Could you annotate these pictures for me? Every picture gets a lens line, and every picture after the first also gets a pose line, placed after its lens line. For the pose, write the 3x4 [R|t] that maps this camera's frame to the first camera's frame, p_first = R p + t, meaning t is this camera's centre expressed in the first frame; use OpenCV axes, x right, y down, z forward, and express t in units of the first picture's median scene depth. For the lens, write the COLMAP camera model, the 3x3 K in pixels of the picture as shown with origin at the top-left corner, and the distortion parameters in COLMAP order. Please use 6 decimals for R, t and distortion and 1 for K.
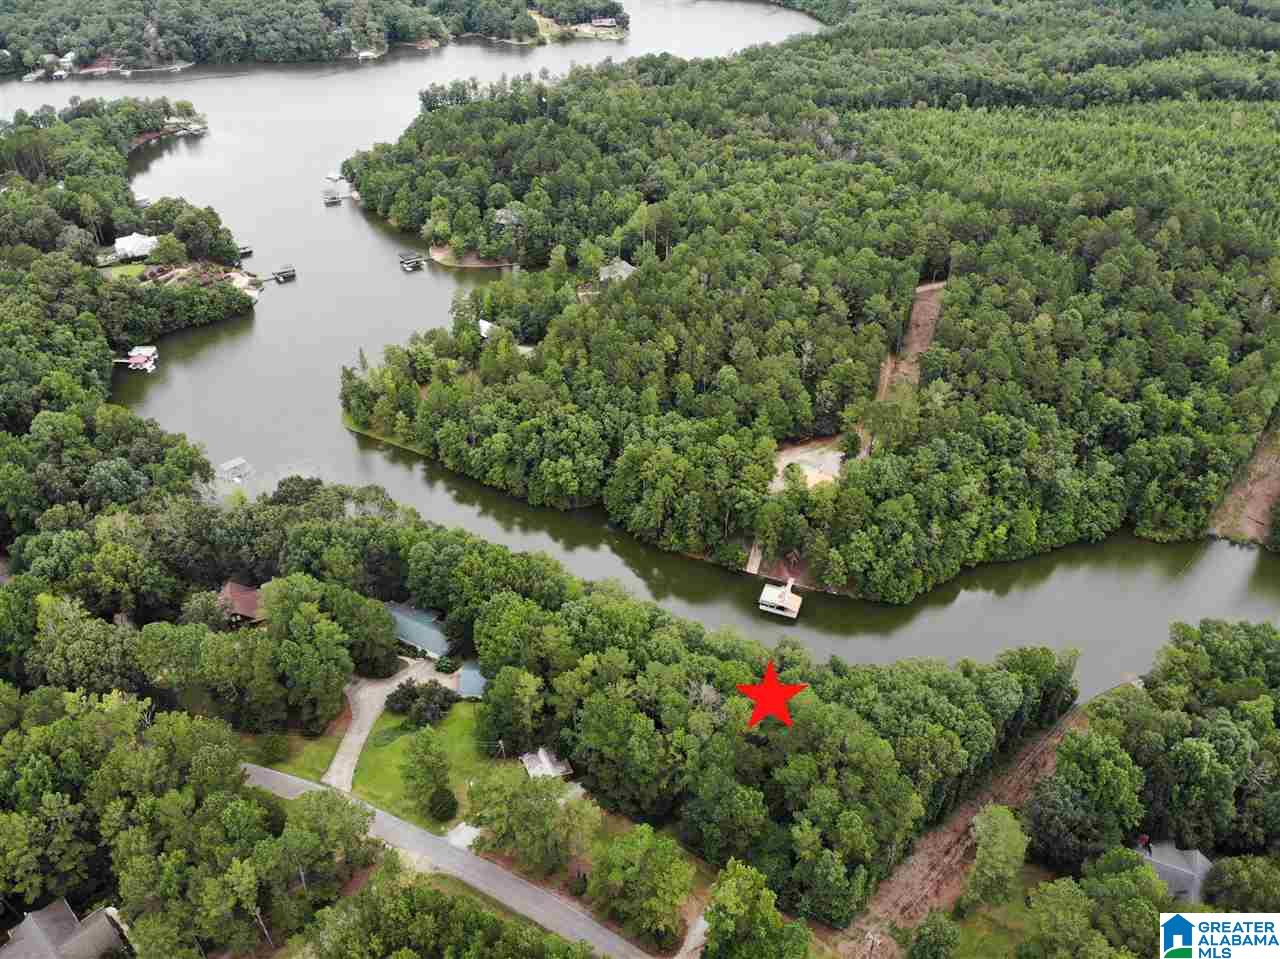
lens RADIAL K [[910.6, 0, 640.0], [0, 910.6, 479.5], [0, 0, 1]] dist [0.048794, -0.124899]
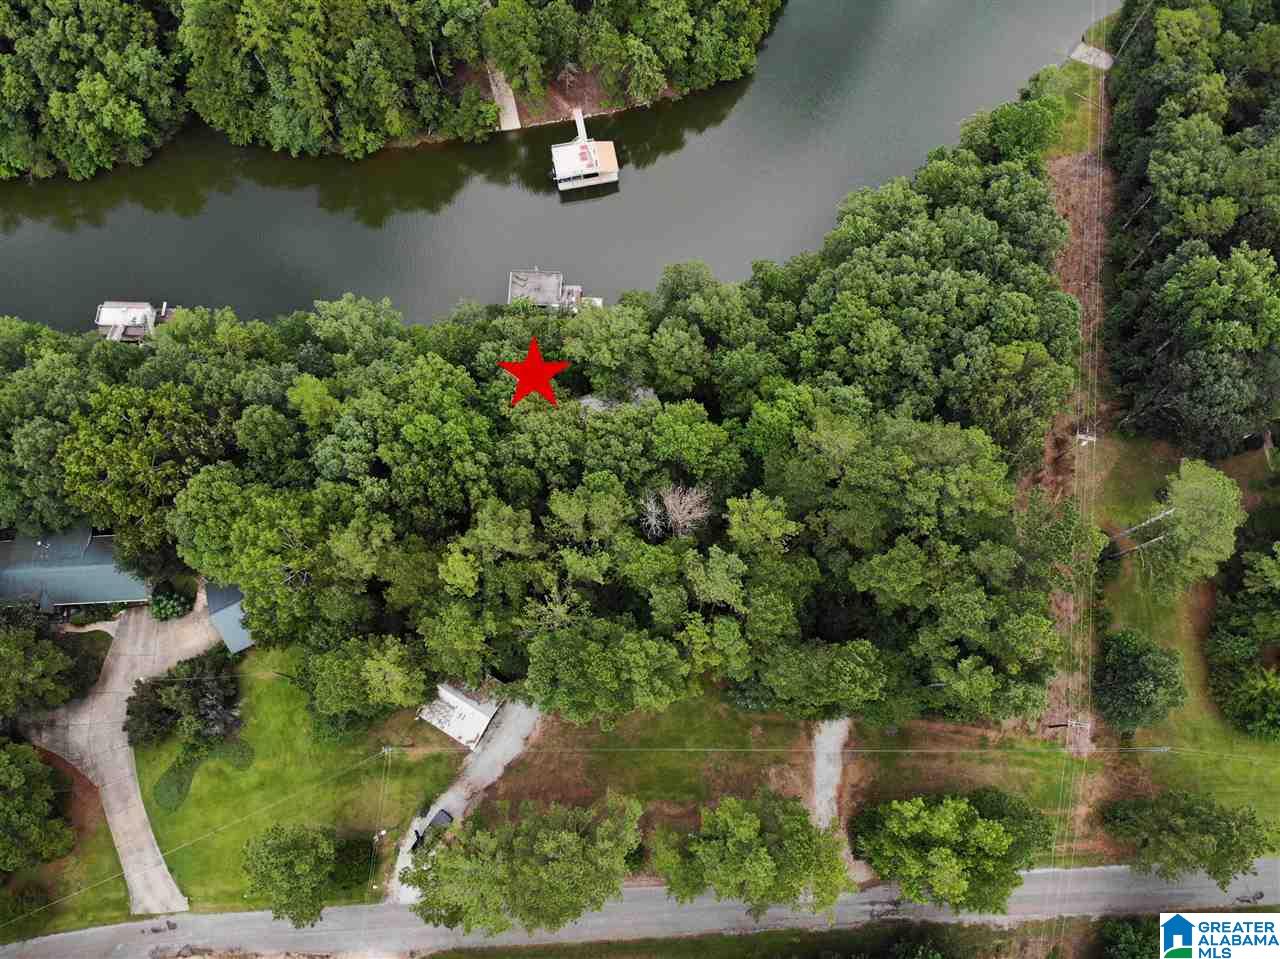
lens RADIAL K [[910.6, 0, 640.0], [0, 910.6, 479.5], [0, 0, 1]] dist [0.048794, -0.124899]
pose [[0.843079, -0.517268, 0.147146, -0.012989], [0.318087, 0.700249, 0.639118, -0.094449], [-0.433634, -0.492021, 0.754902, 0.413269]]
